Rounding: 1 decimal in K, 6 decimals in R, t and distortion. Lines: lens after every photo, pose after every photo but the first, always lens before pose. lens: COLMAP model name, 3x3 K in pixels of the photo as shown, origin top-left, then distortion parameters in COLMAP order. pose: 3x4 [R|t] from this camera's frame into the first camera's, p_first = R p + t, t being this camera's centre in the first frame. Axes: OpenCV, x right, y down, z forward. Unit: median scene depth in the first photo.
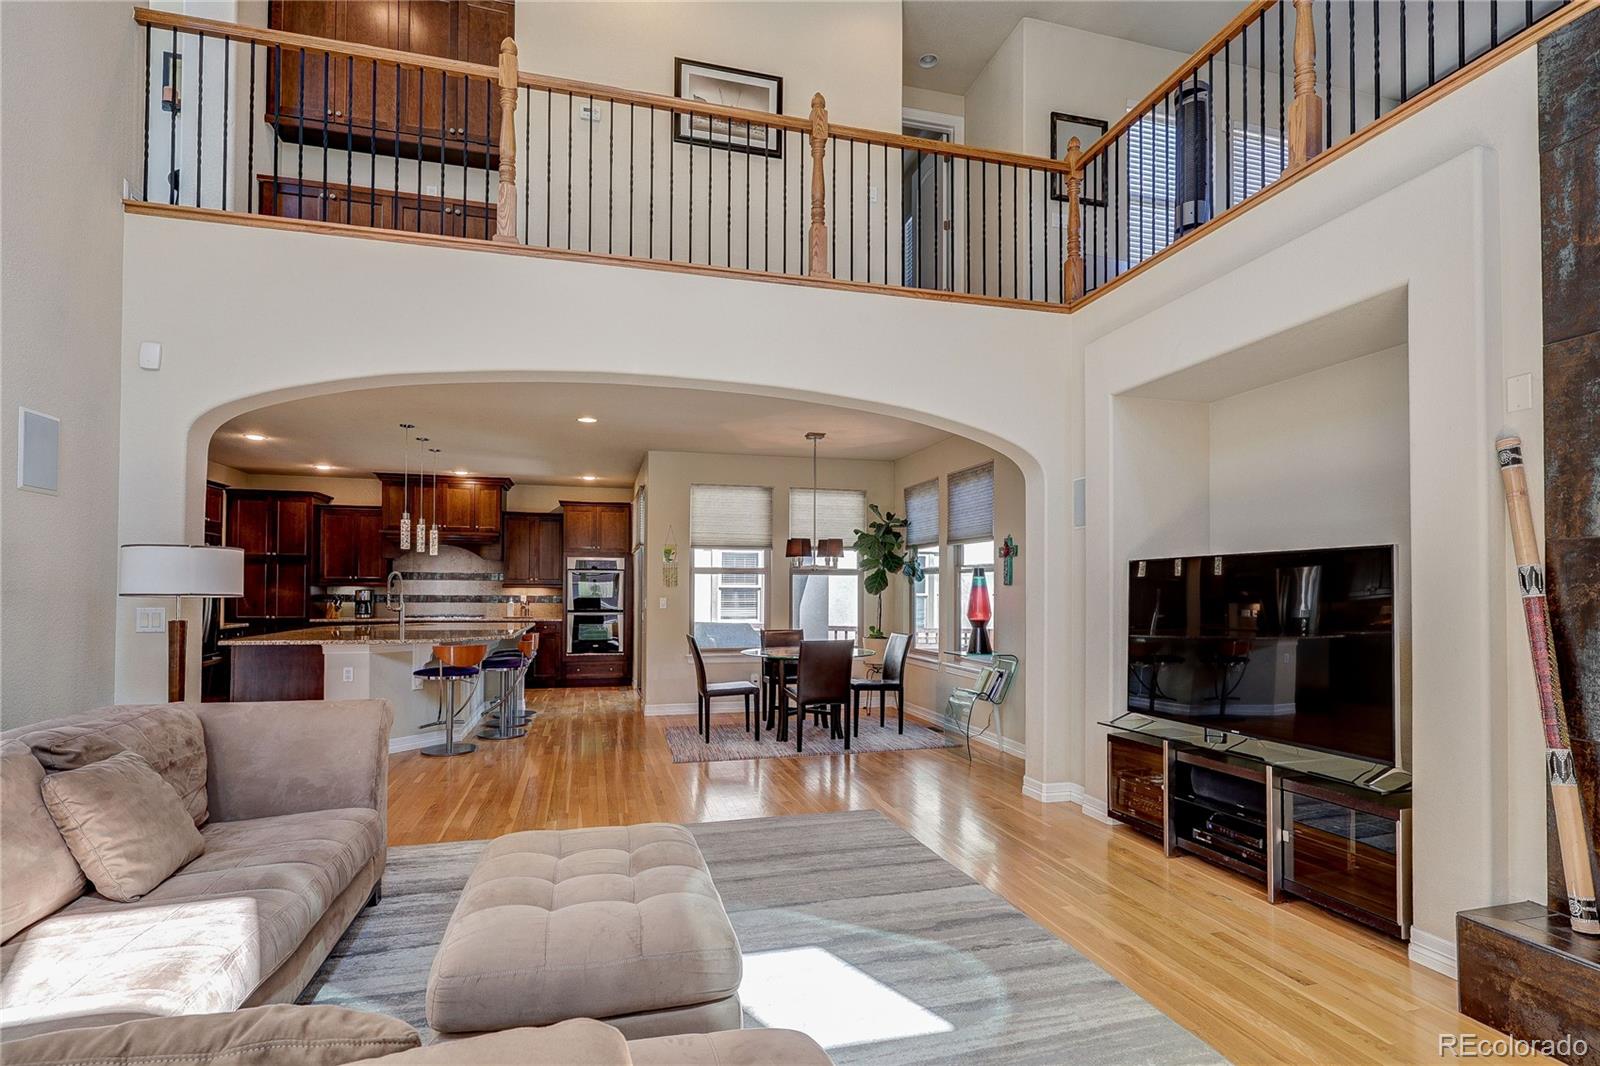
lens RADIAL K [[762.5, 0, 788.1], [0, 762.5, 580.9], [0, 0, 1]] dist [-0.005333, 0.000908]
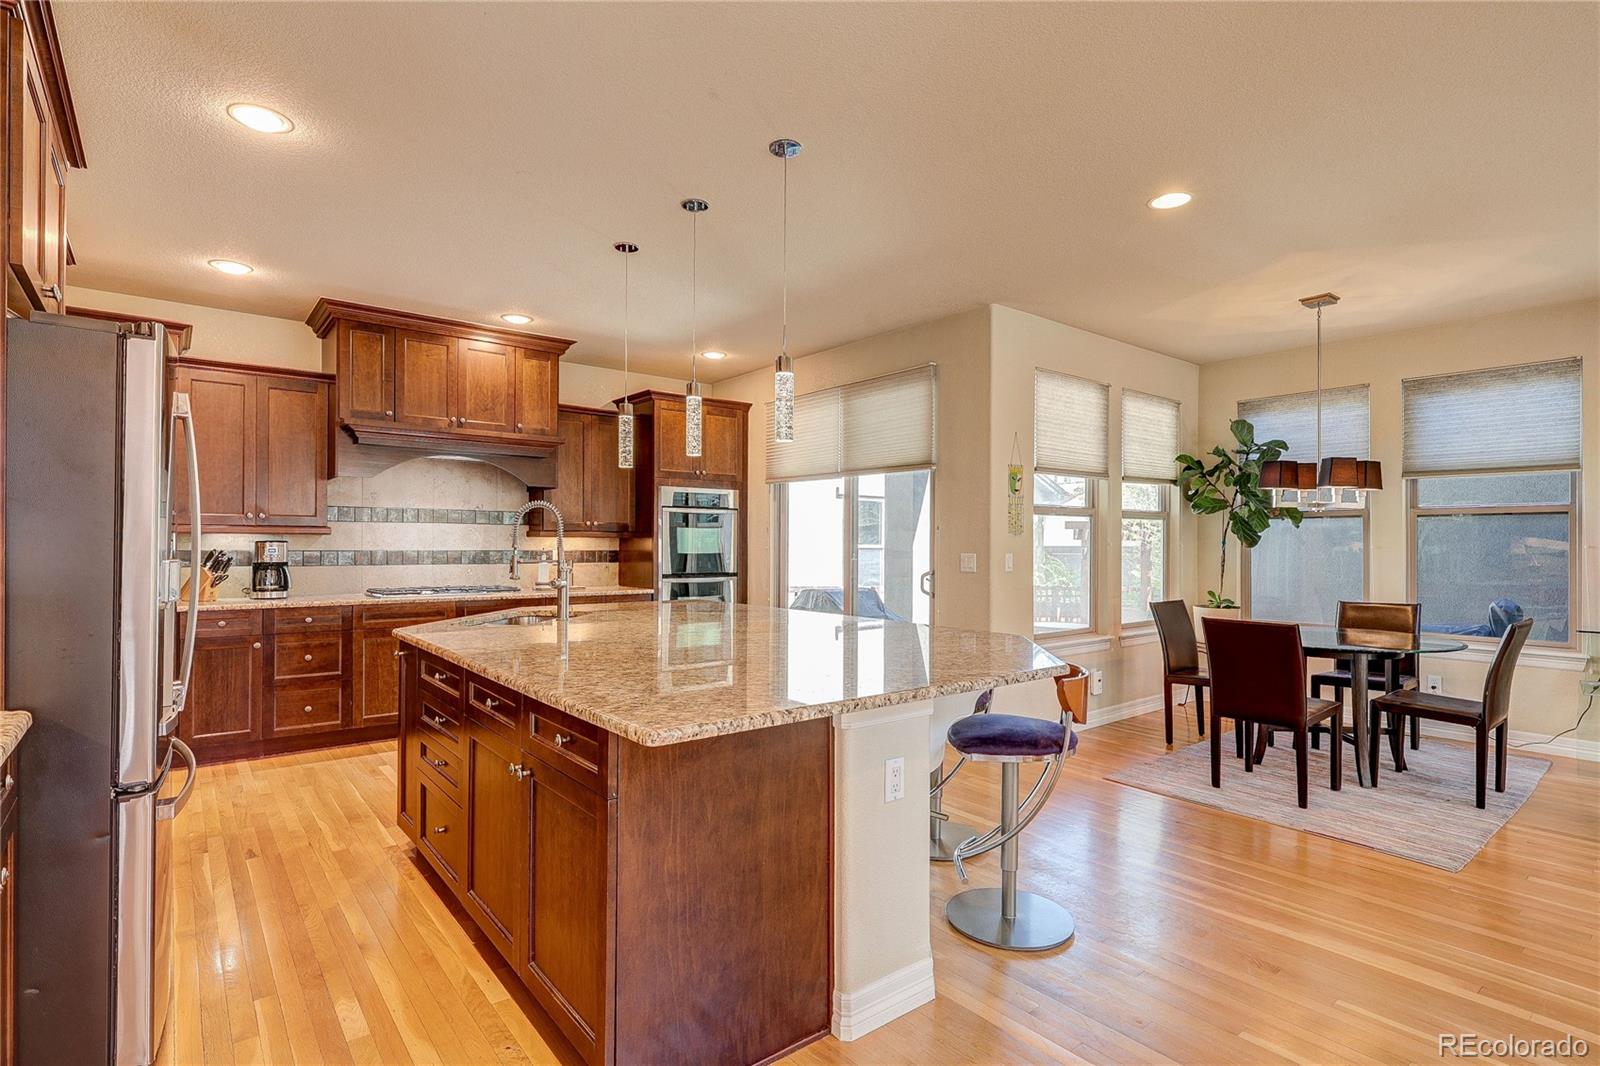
lens RADIAL K [[791.2, 0, 801.1], [0, 791.2, 545.5], [0, 0, 1]] dist [-0.003542, 0.000159]
pose [[0.915846, -0.003622, 0.401513, -0.454648], [-0.003860, 0.999834, 0.017826, 0.004348], [-0.401510, -0.017875, 0.915680, 0.404197]]
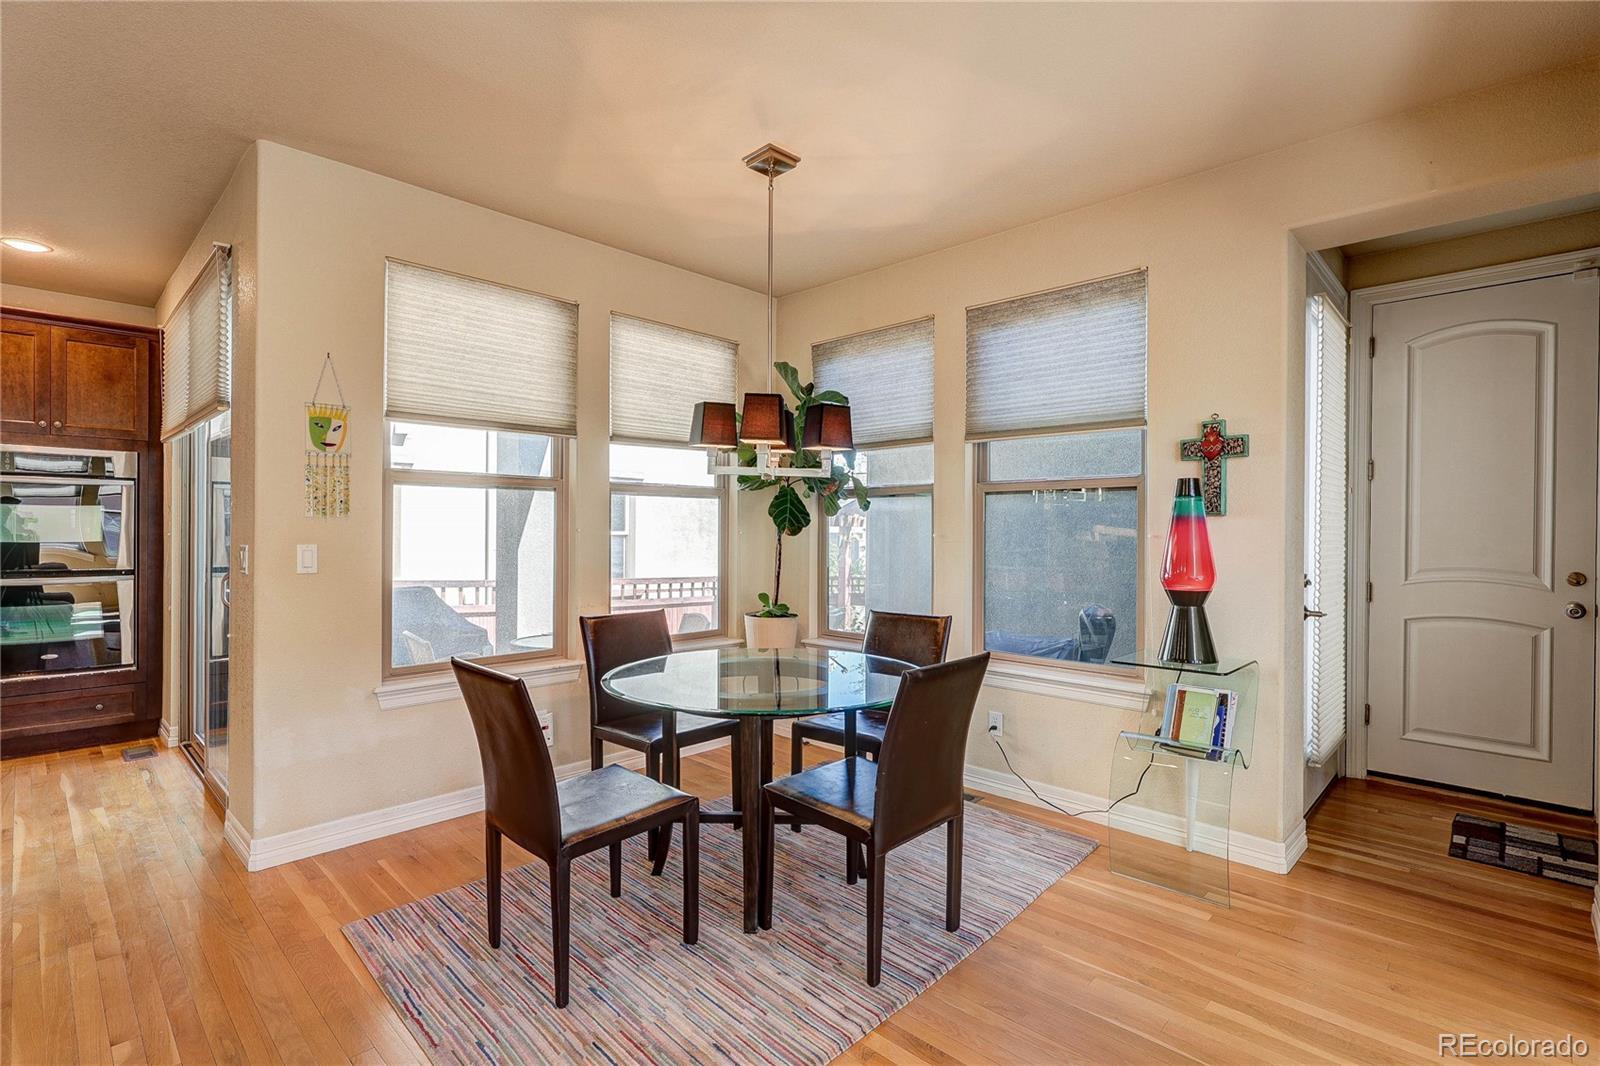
lens RADIAL K [[762.5, 0, 802.2], [0, 762.5, 531.6], [0, 0, 1]] dist [-0.005333, 0.000908]
pose [[0.853536, -0.000843, 0.521034, -0.122781], [-0.008494, 0.999843, 0.015533, 0.006416], [-0.520965, -0.017684, 0.853395, 0.449956]]
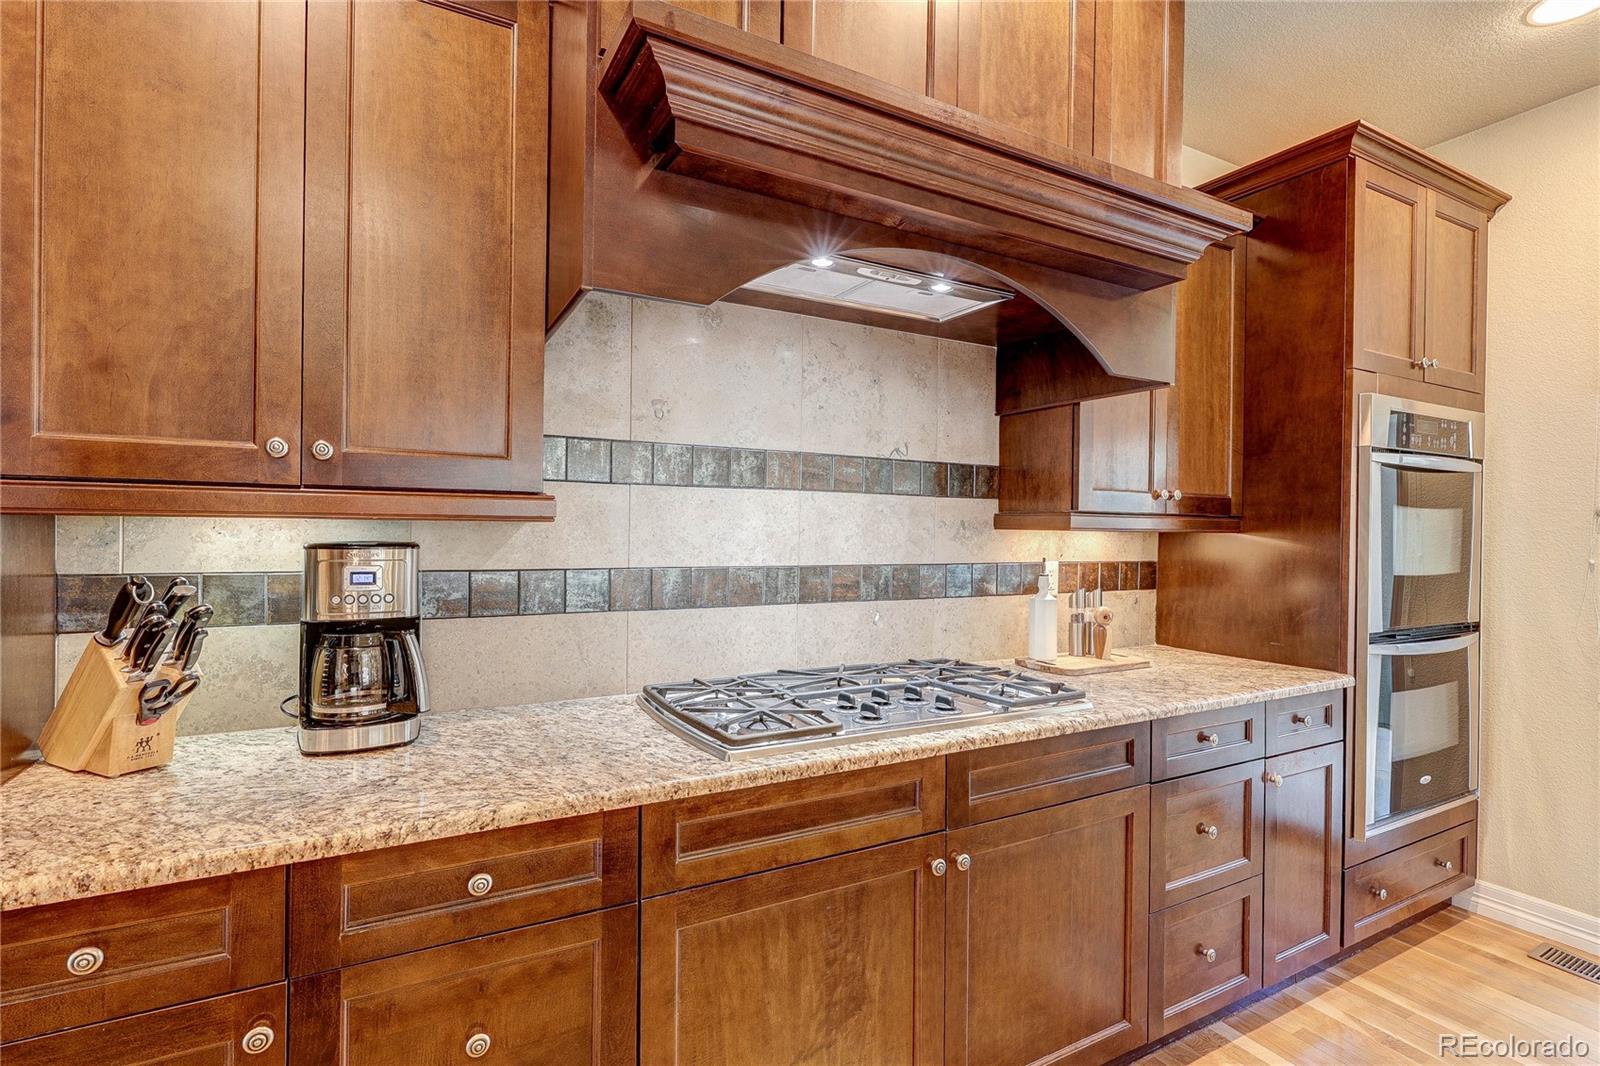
lens RADIAL K [[762.5, 0, 798.1], [0, 762.5, 535.4], [0, 0, 1]] dist [-0.005333, 0.000908]
pose [[0.971514, 0.003472, 0.236955, -0.518792], [-0.009062, 0.999706, 0.022507, 0.006677], [-0.236807, -0.024013, 0.971260, 0.853011]]
